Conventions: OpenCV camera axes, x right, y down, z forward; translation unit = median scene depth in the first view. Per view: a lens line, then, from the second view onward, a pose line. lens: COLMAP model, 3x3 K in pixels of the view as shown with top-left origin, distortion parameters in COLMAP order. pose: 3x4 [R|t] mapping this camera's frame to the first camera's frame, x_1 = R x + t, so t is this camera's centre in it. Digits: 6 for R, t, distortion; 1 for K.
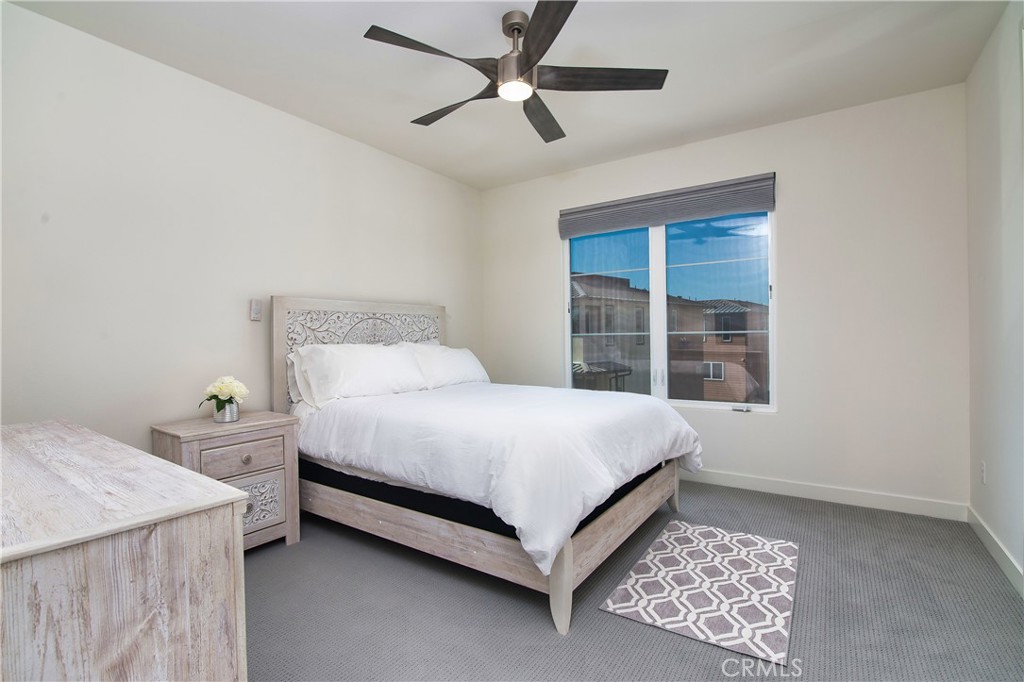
lens RADIAL K [[478.0, 0, 514.3], [0, 478.0, 339.3], [0, 0, 1]] dist [-0.012959, 0.000206]
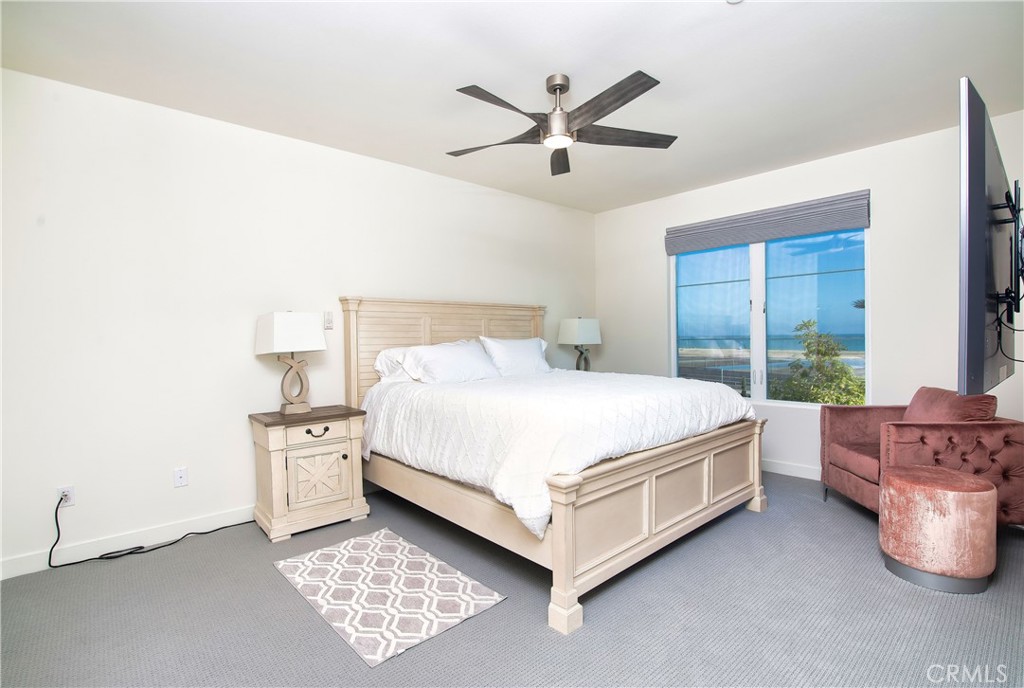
lens RADIAL K [[478.0, 0, 505.1], [0, 478.0, 343.6], [0, 0, 1]] dist [-0.012959, 0.000206]
pose [[-0.249155, 0.026779, -0.968093, 1.383859], [0.000476, 0.999621, 0.027529, -0.058514], [0.968463, 0.006398, -0.249074, 1.562249]]
